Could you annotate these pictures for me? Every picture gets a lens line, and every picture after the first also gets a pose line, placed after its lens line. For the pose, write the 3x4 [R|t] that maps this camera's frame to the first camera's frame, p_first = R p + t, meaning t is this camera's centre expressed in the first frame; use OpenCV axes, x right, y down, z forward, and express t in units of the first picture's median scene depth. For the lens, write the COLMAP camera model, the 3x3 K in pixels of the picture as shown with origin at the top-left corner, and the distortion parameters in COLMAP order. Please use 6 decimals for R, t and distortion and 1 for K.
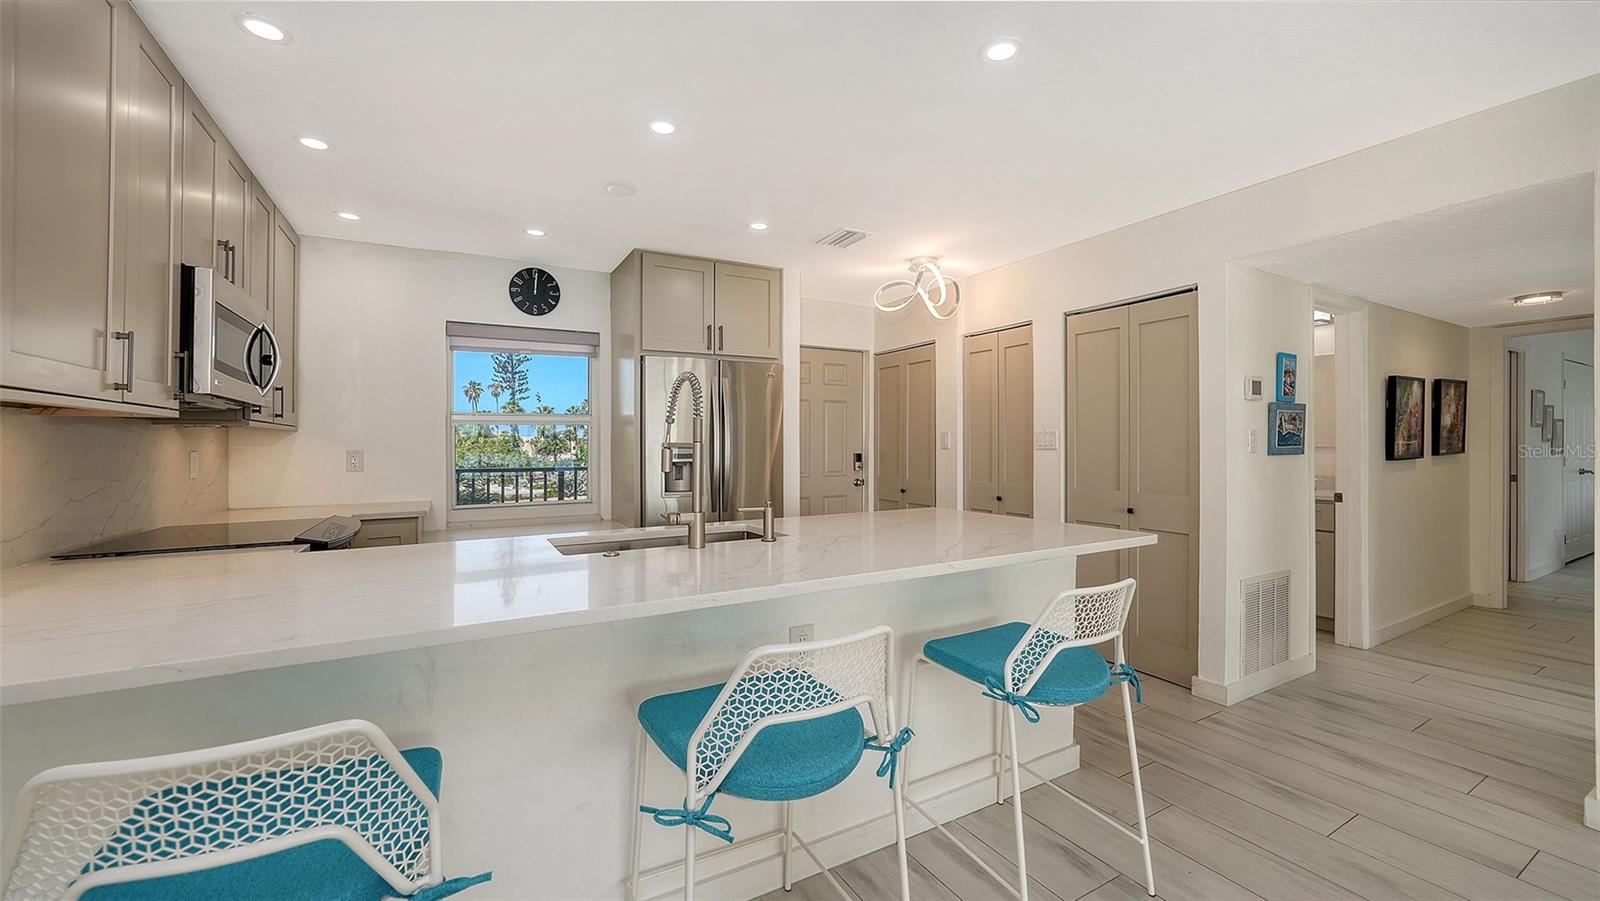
lens RADIAL K [[615.5, 0, 798.9], [0, 615.5, 447.3], [0, 0, 1]] dist [-0.022606, 0.001013]
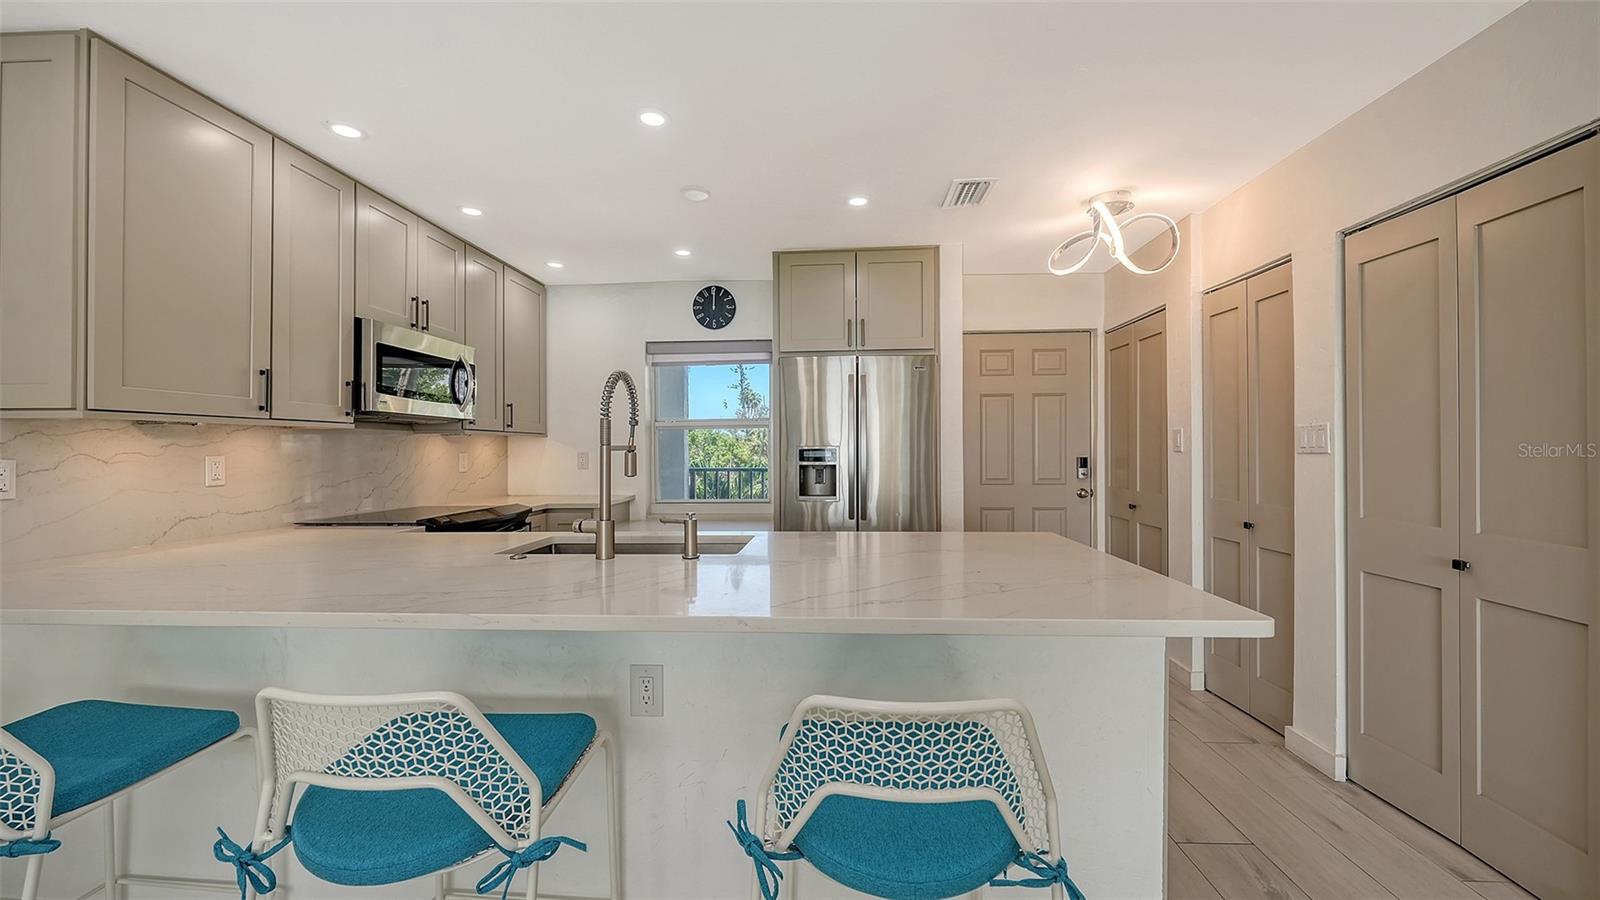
lens RADIAL K [[577.1, 0, 807.7], [0, 577.1, 462.0], [0, 0, 1]] dist [-0.014776, 0.004585]
pose [[0.843398, 0.013214, -0.537126, 0.276110], [-0.001010, 0.999735, 0.023008, -0.001208], [0.537288, -0.018863, 0.843188, 0.216503]]
